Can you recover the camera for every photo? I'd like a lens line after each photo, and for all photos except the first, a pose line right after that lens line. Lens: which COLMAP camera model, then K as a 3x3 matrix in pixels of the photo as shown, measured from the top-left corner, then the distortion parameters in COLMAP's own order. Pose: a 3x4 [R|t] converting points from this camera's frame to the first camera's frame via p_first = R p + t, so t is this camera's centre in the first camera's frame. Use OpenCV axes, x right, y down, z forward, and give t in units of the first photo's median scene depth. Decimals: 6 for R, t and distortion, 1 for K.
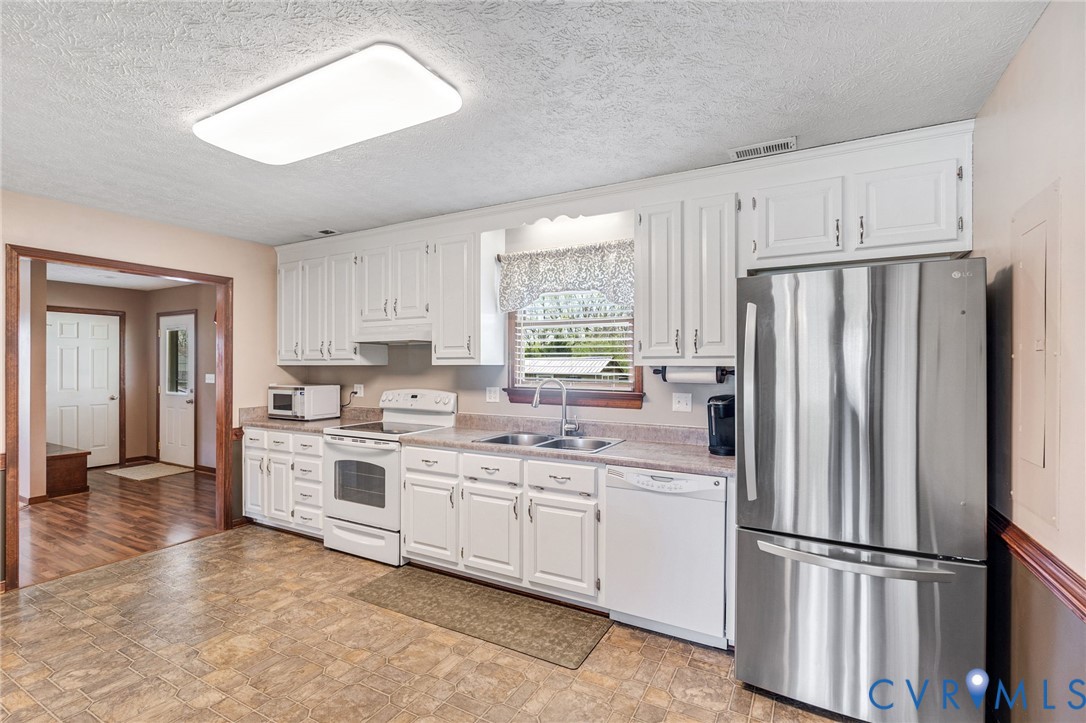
lens RADIAL K [[499.8, 0, 543.3], [0, 499.8, 365.5], [0, 0, 1]] dist [-0.012038, 0.003132]
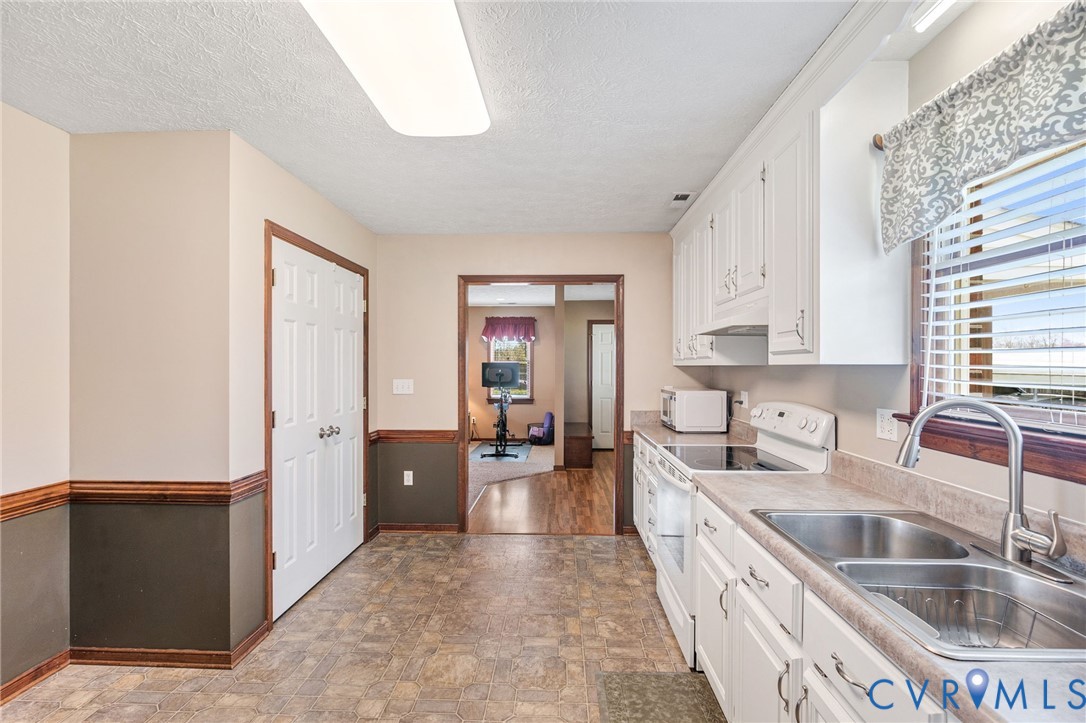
lens RADIAL K [[499.8, 0, 538.6], [0, 499.8, 367.4], [0, 0, 1]] dist [-0.012038, 0.003132]
pose [[0.445940, 0.002414, -0.895060, 0.200330], [-0.001438, 0.999997, 0.001981, 0.001725], [0.895062, 0.000404, 0.445942, 0.506235]]
